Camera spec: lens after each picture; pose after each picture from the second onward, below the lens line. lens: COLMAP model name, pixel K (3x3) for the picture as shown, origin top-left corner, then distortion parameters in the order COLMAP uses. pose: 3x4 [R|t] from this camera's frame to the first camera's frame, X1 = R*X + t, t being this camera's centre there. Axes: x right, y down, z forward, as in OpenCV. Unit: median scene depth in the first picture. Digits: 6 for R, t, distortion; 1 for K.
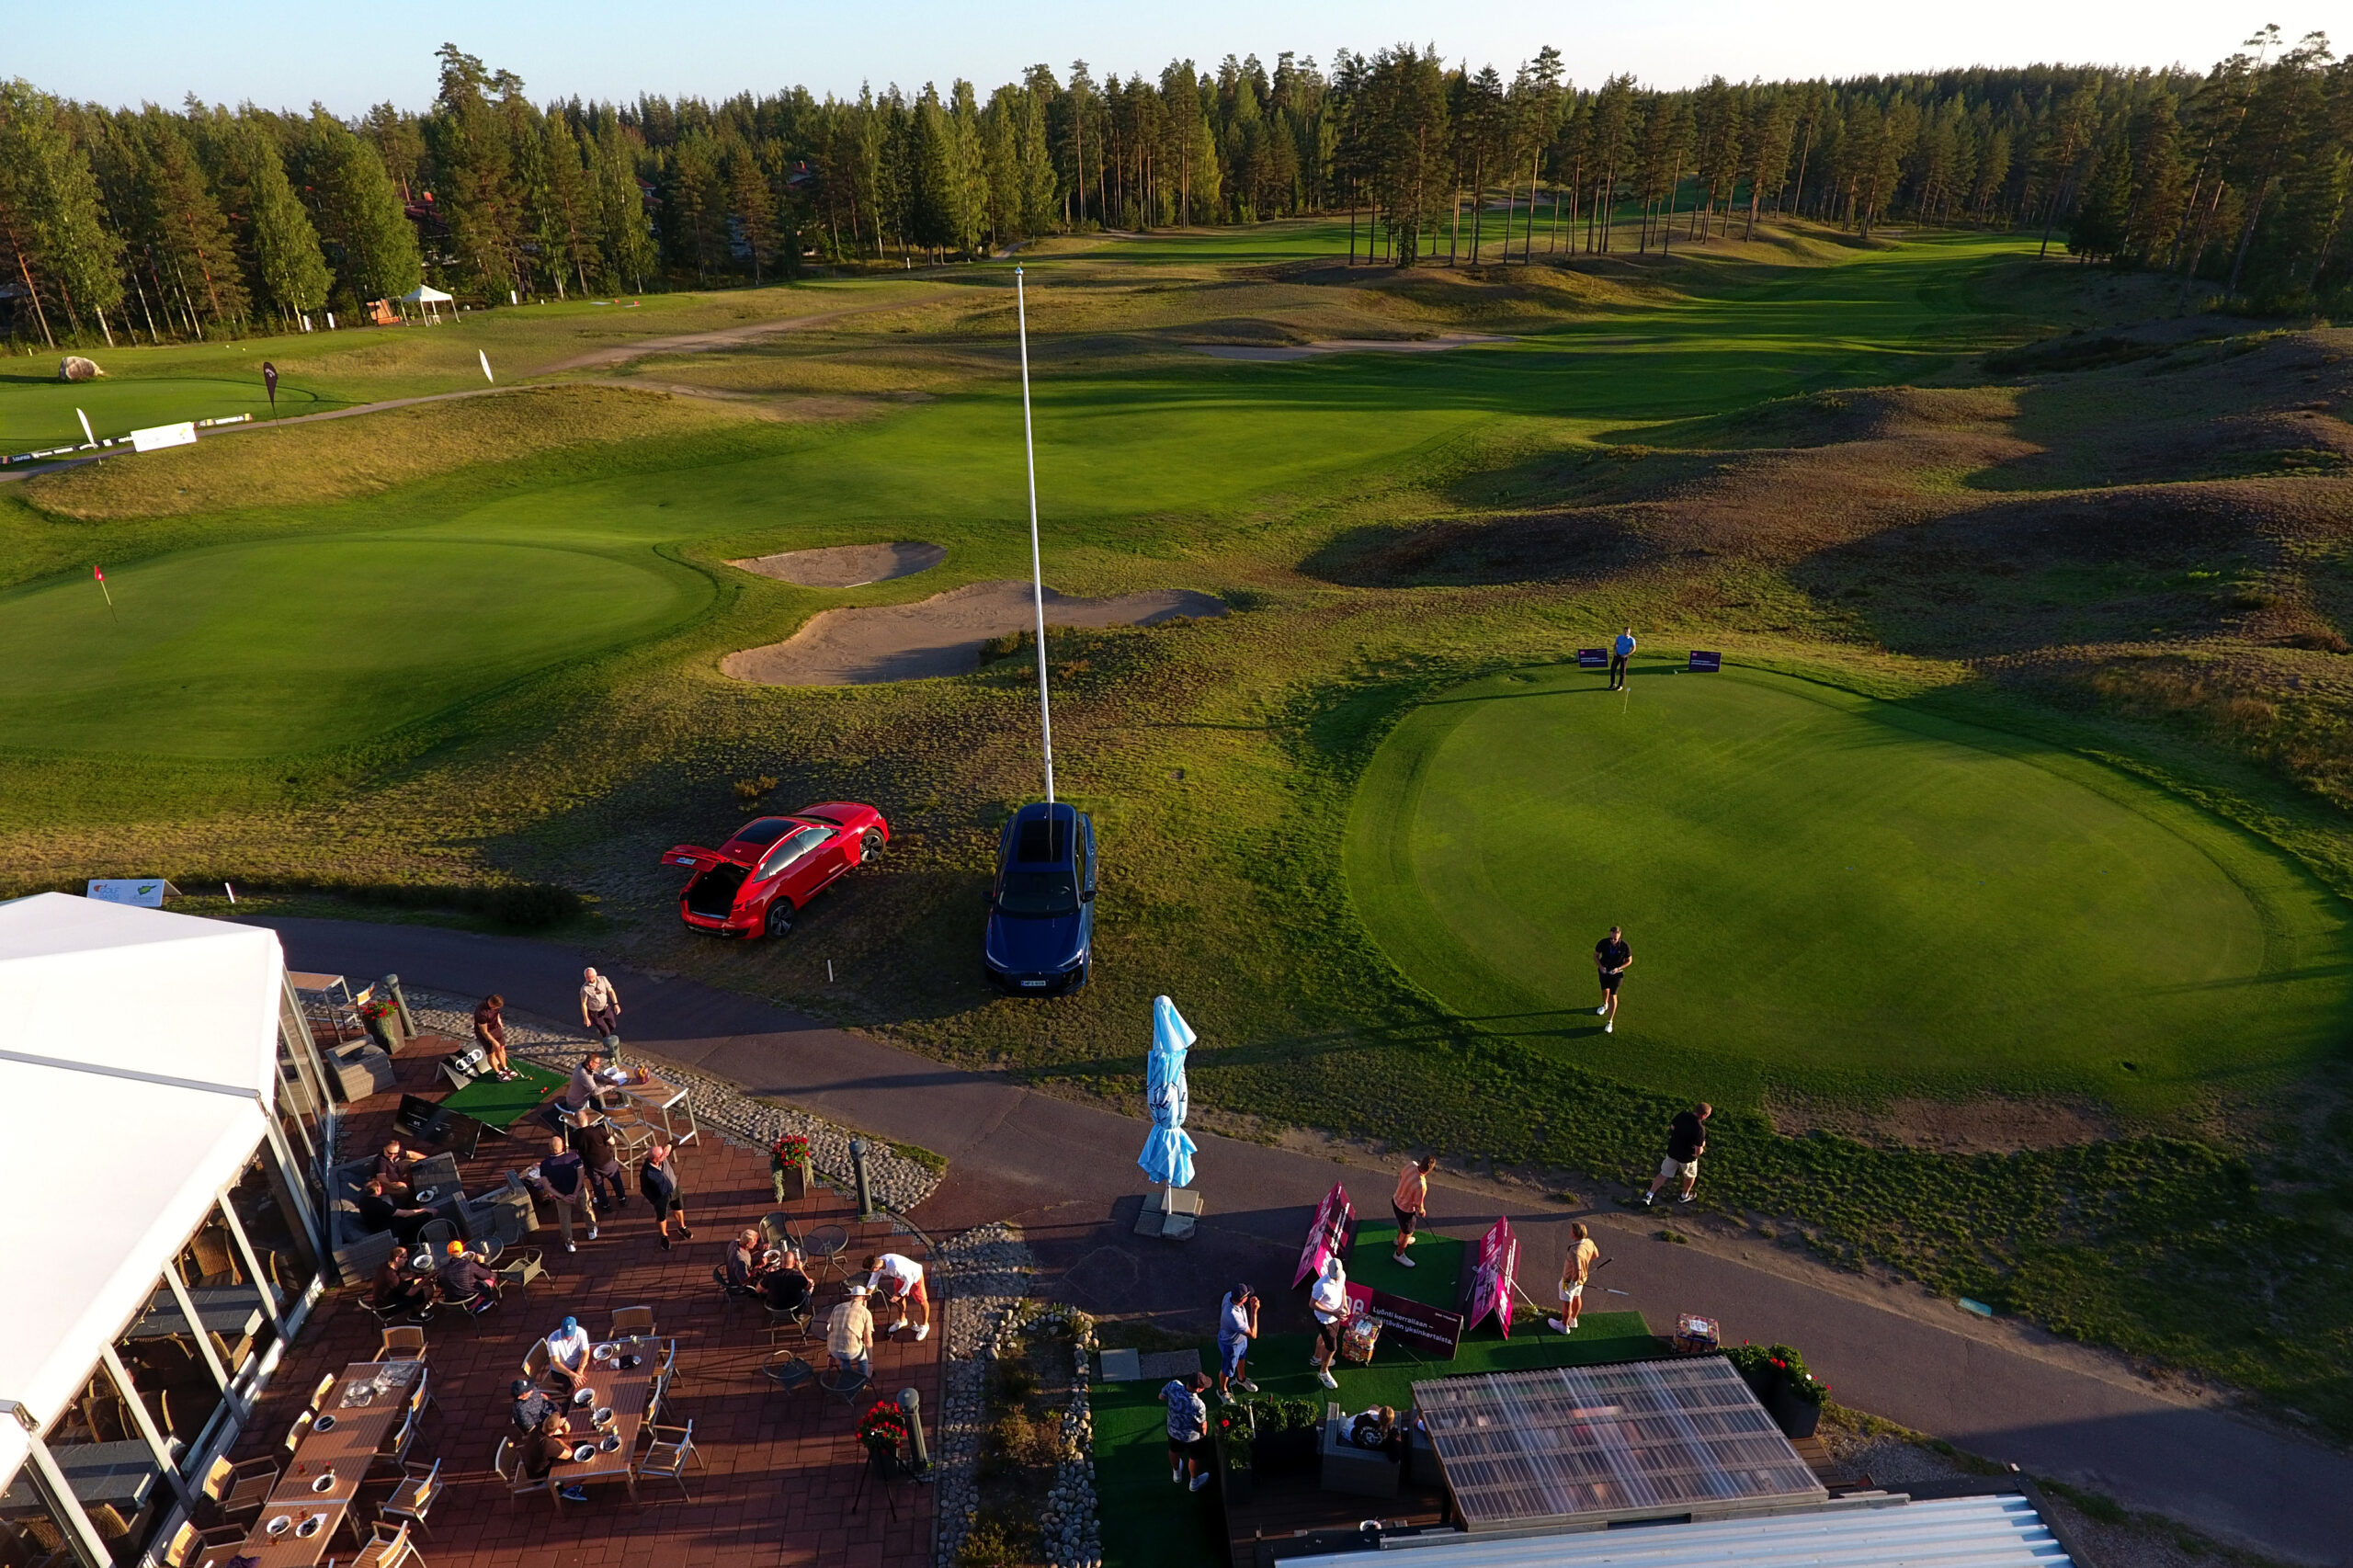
lens RADIAL K [[1345.6, 0, 1173.4], [0, 1345.6, 867.2], [0, 0, 1]] dist [-0.002186, -0.002257]
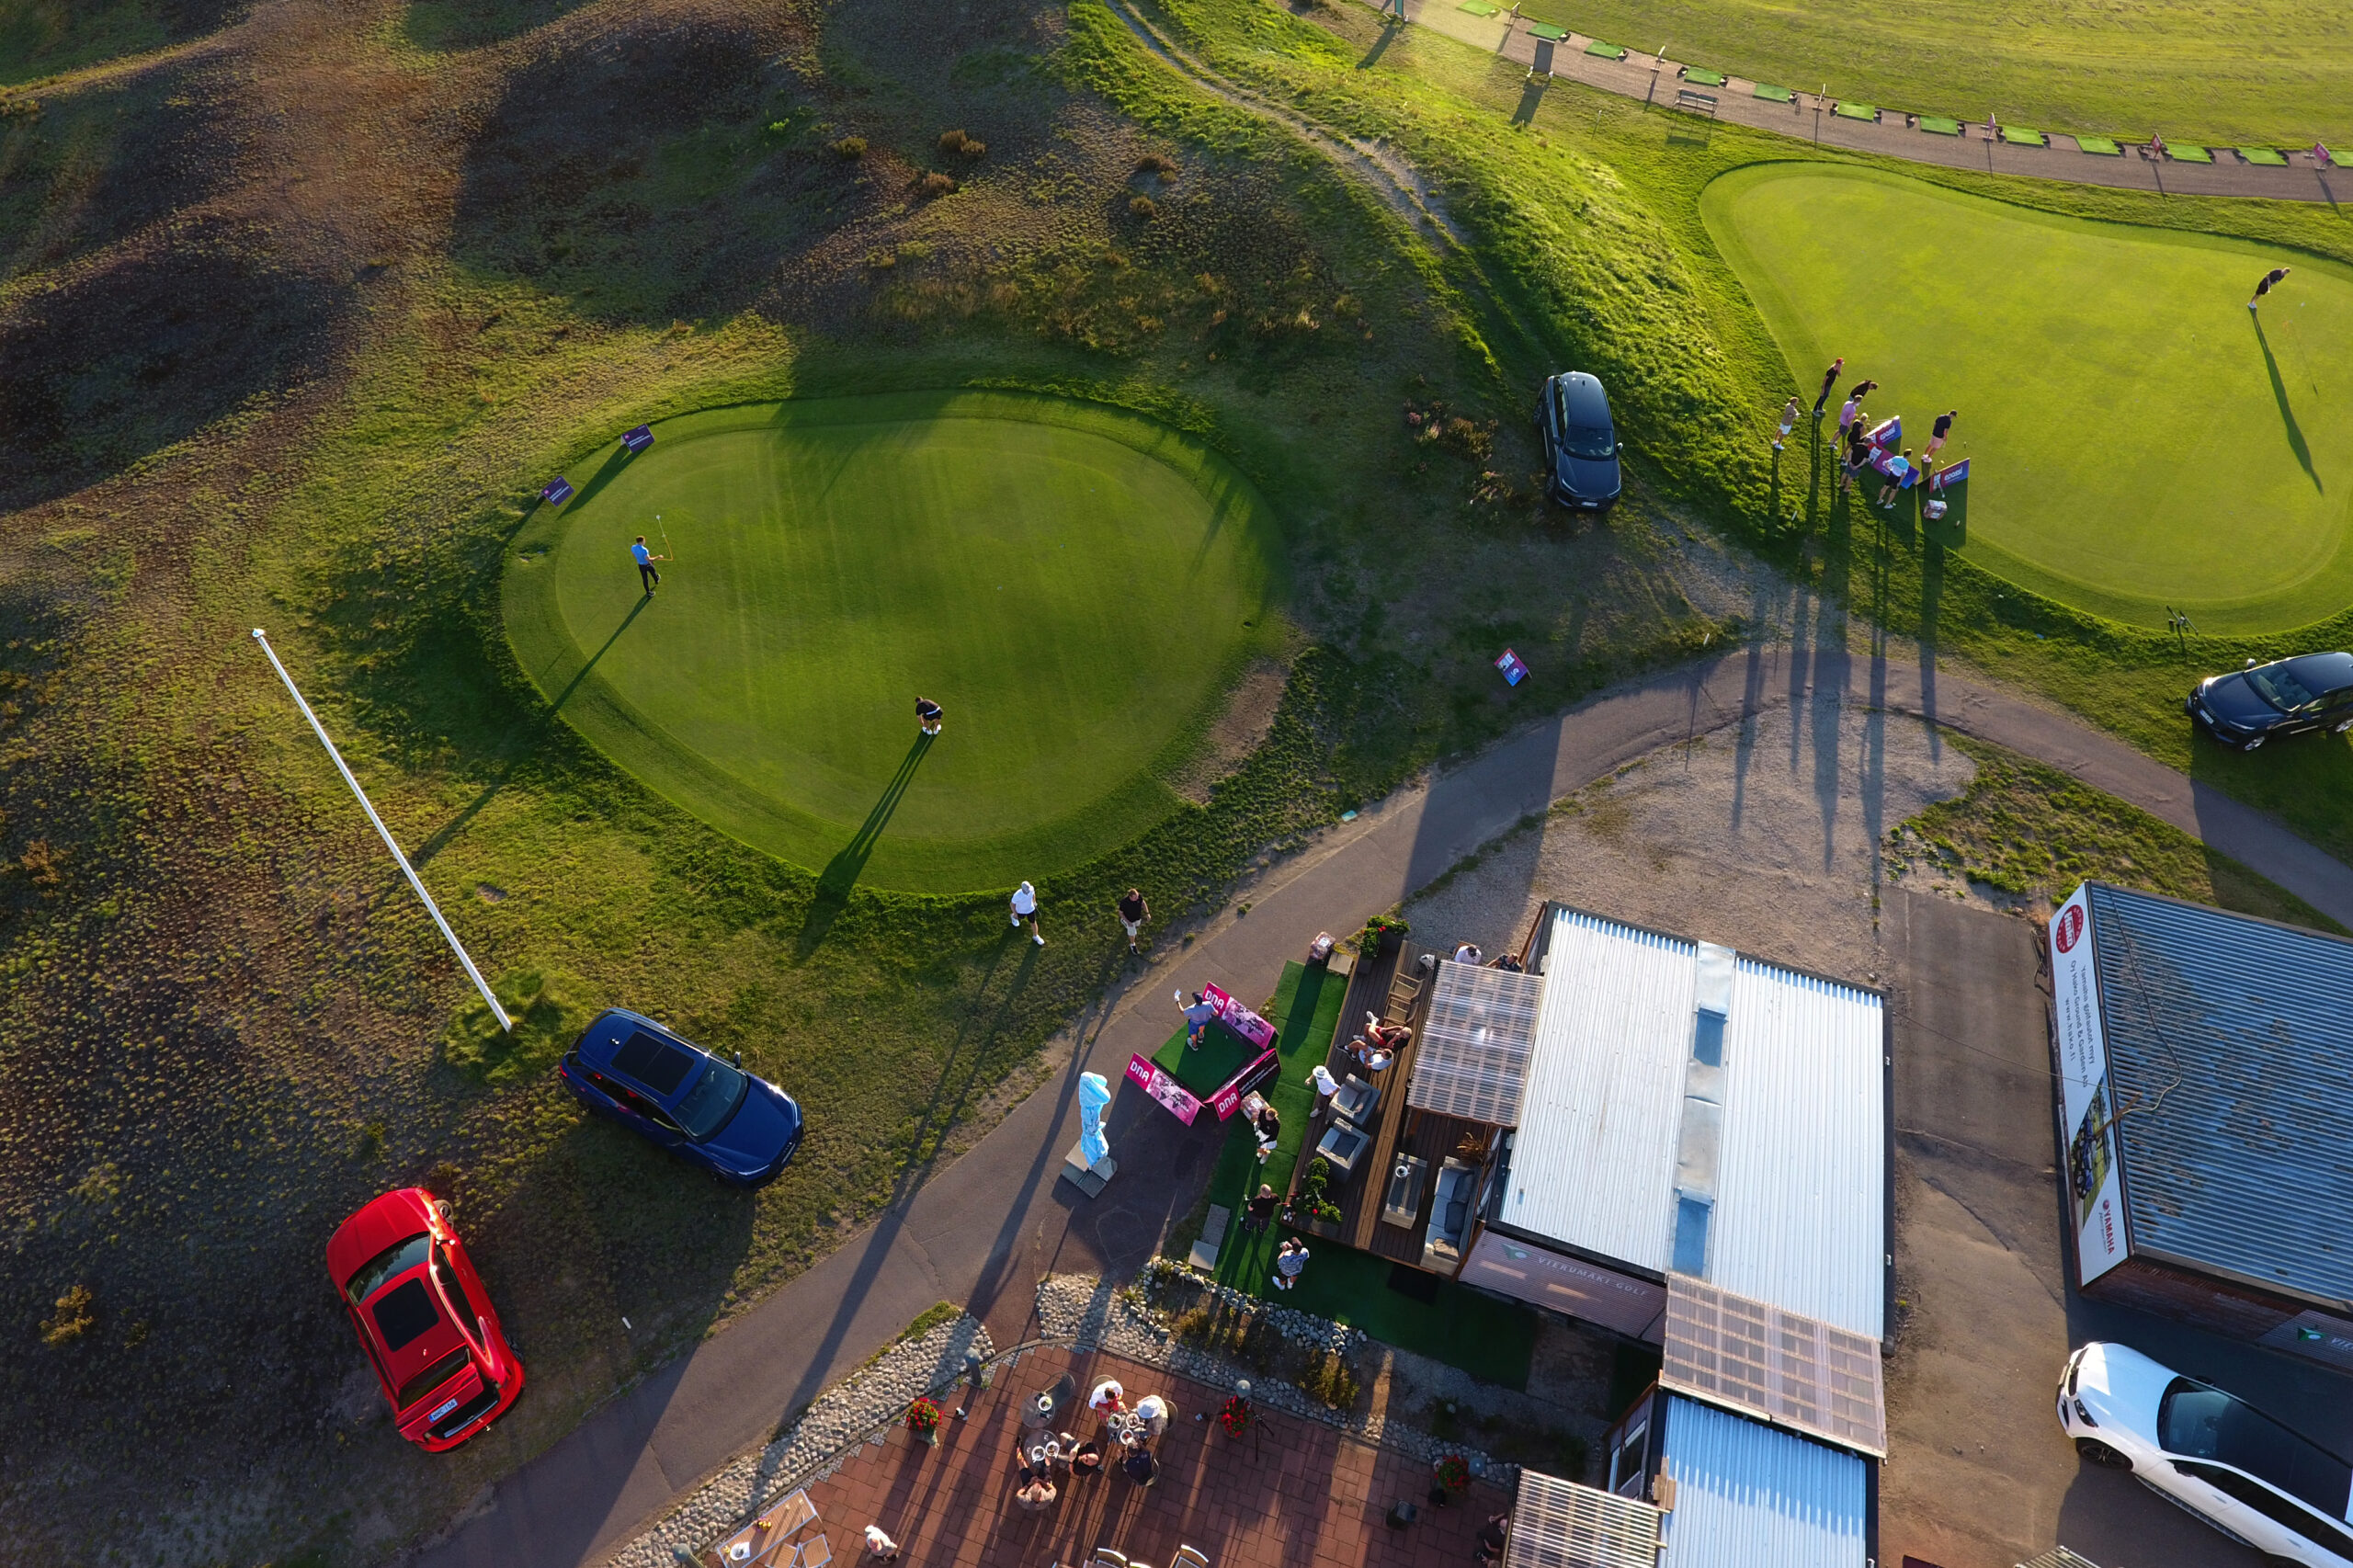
lens RADIAL K [[1353.6, 0, 1118.3], [0, 1353.6, 788.4], [0, 0, 1]] dist [-0.004128, -0.001789]
pose [[0.420143, -0.676609, 0.604715, -0.349644], [0.418050, 0.735773, 0.532797, -0.462009], [-0.805428, 0.028950, 0.591986, 0.106543]]
